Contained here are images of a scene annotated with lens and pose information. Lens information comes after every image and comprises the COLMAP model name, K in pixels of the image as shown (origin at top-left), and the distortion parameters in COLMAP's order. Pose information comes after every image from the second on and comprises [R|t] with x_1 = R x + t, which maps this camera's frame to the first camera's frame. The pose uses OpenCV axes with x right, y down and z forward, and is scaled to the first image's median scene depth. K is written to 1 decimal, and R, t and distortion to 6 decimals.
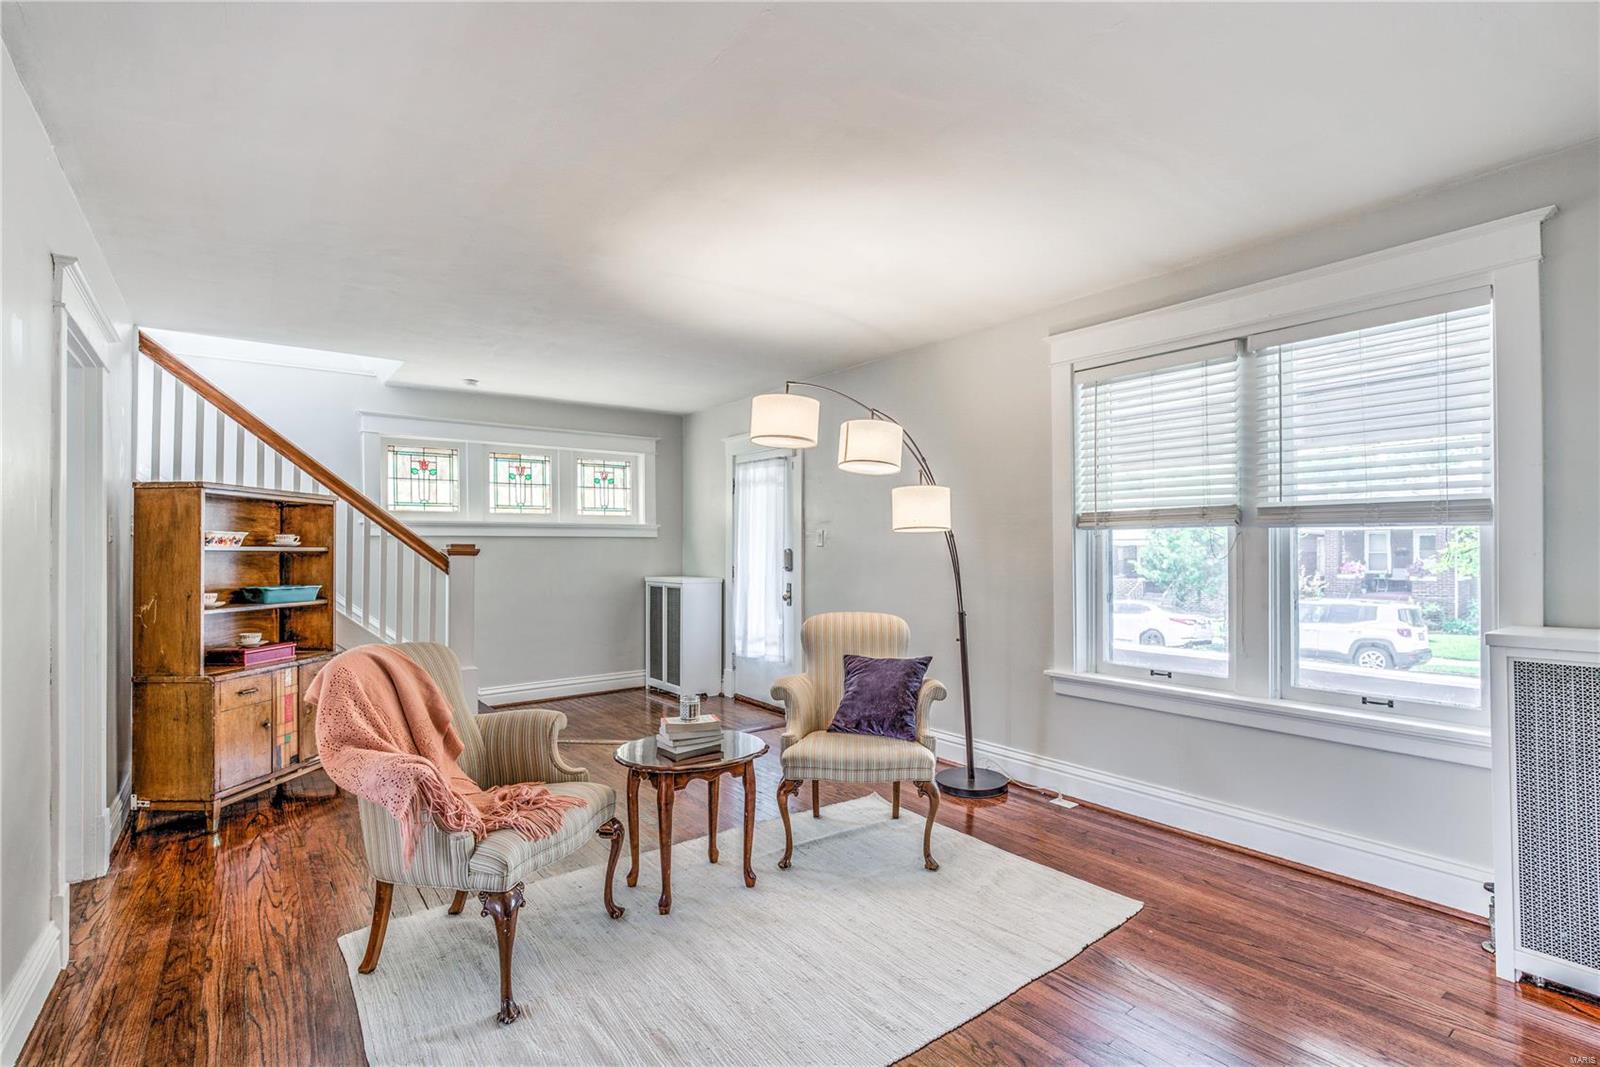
lens RADIAL K [[732.6, 0, 801.6], [0, 732.6, 546.5], [0, 0, 1]] dist [-0.003433, 0.001191]
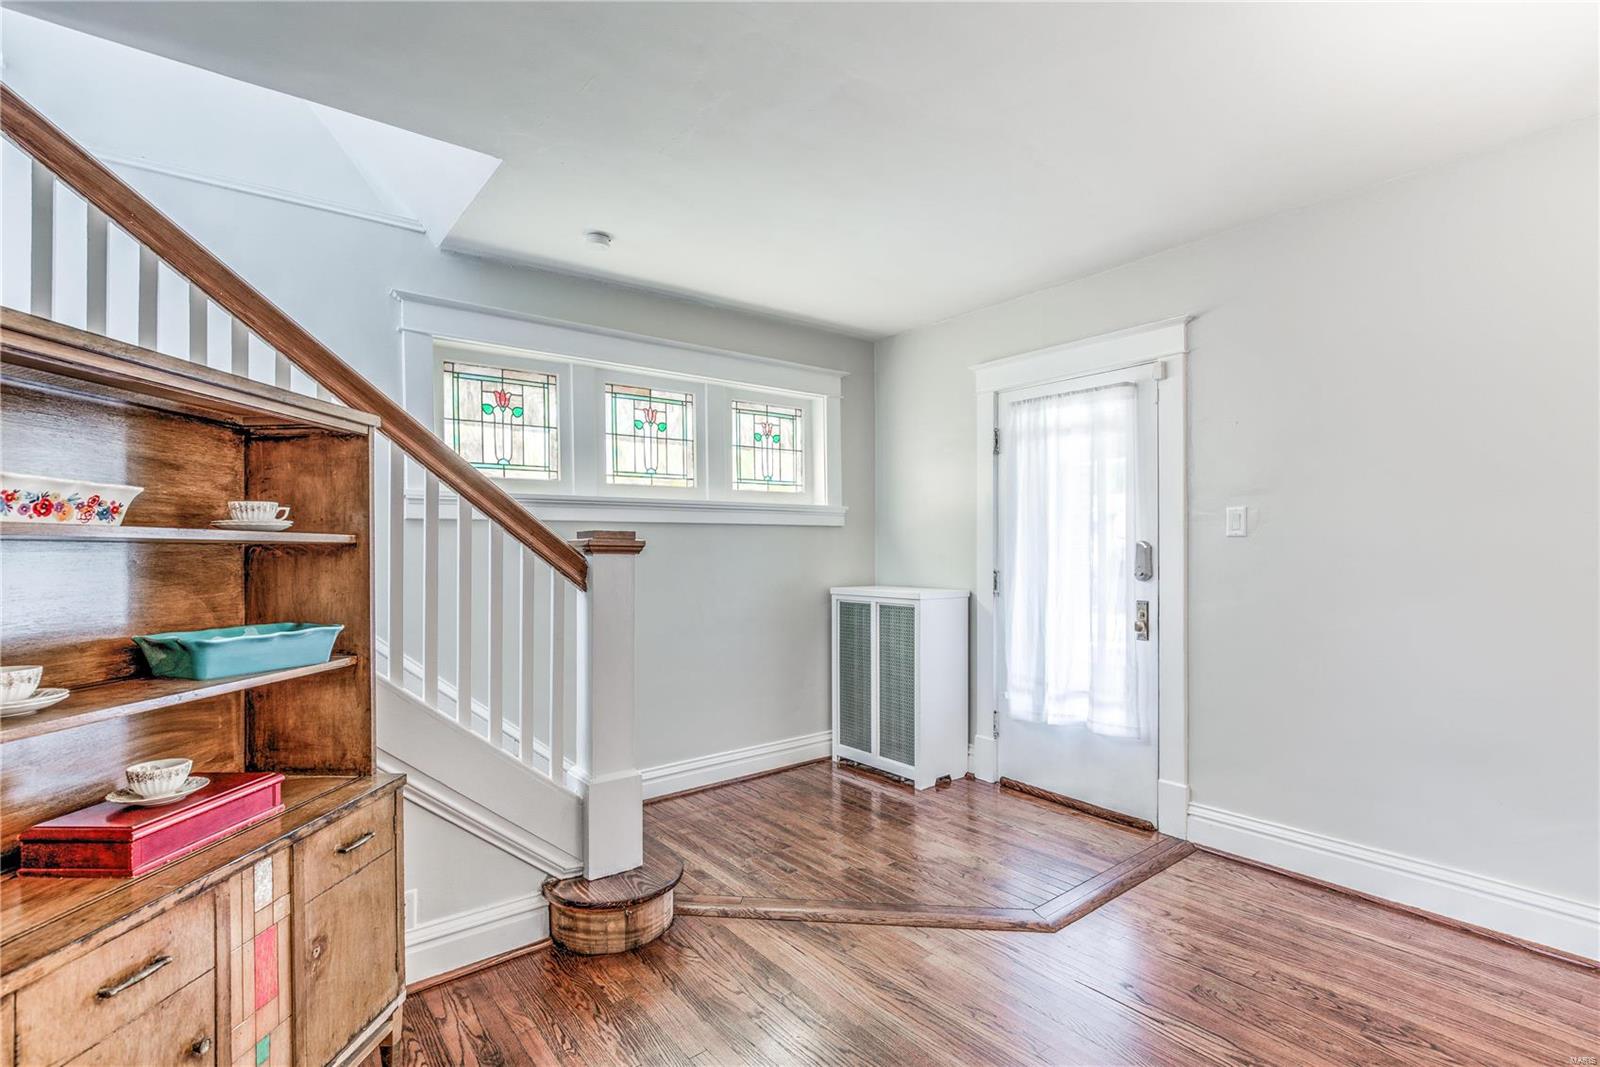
lens RADIAL K [[742.8, 0, 808.9], [0, 742.8, 553.2], [0, 0, 1]] dist [-0.004284, 0.000505]
pose [[0.999922, -0.002292, 0.012281, -0.288023], [0.002184, 0.999959, 0.008803, 0.006748], [-0.012301, -0.008775, 0.999886, 0.417463]]
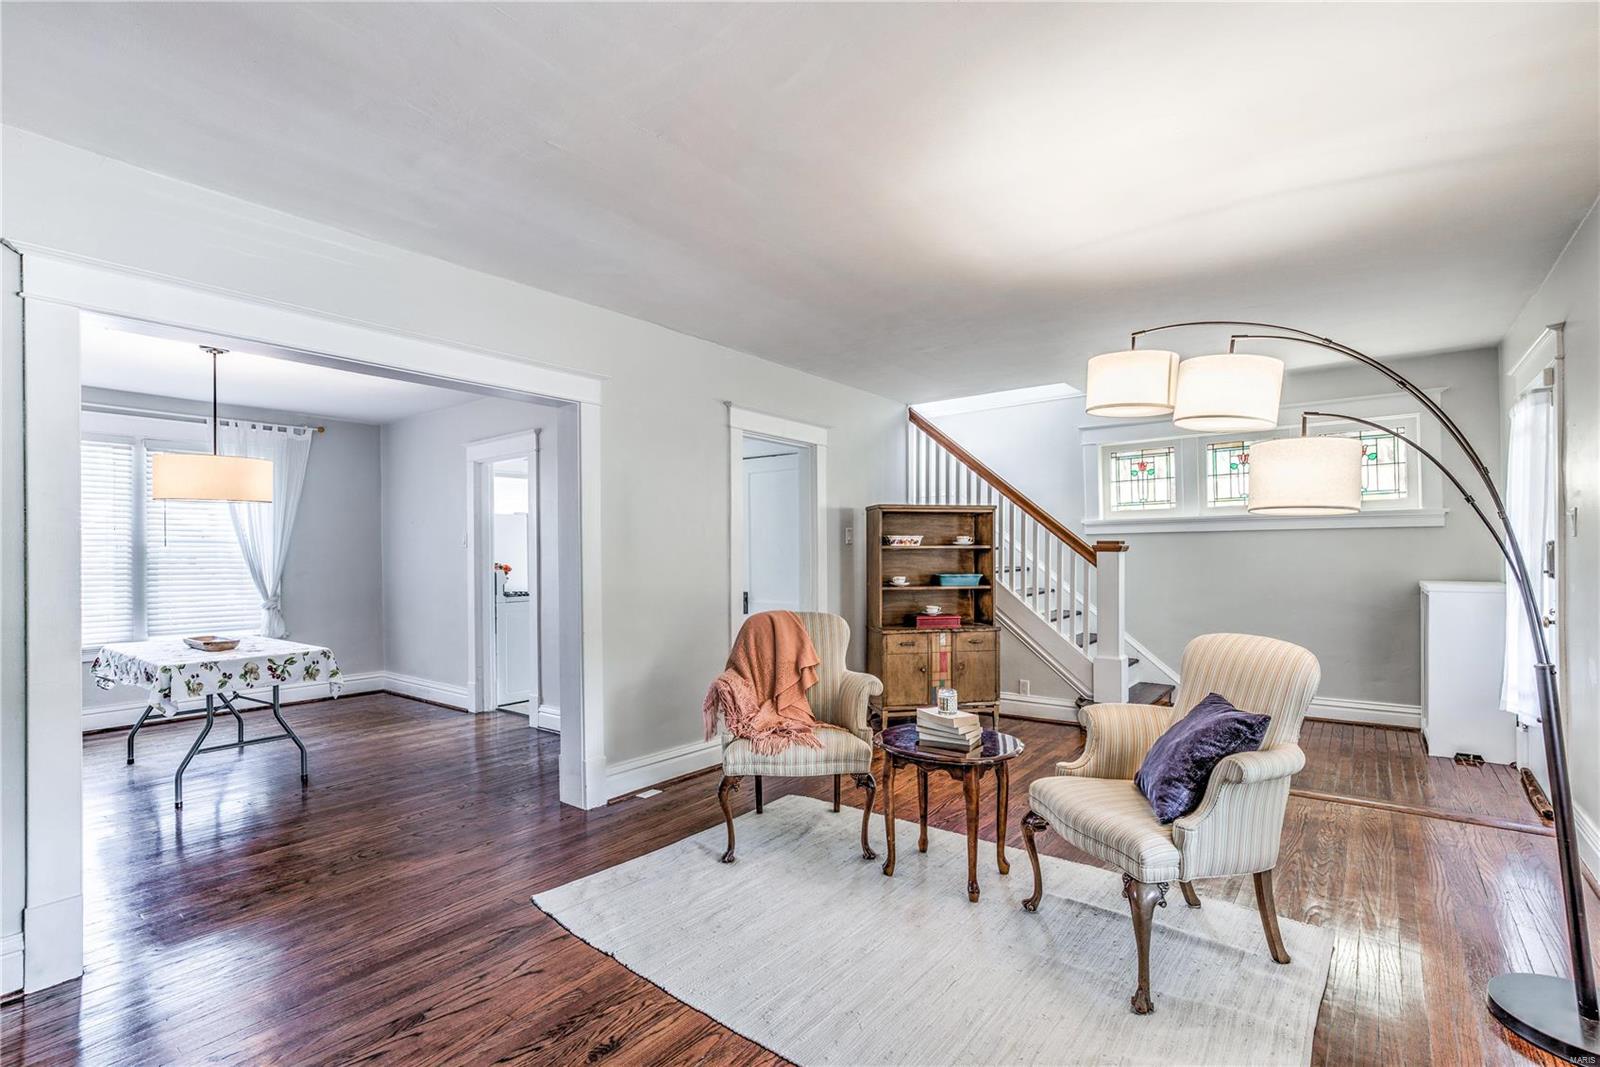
lens RADIAL K [[728.0, 0, 827.9], [0, 728.0, 547.5], [0, 0, 1]] dist [-0.018527, -0.000076]
pose [[0.287684, -0.004669, -0.957714, 0.370405], [0.011976, 0.999927, -0.001277, 0.002600], [0.957650, -0.011102, 0.287719, 0.265390]]
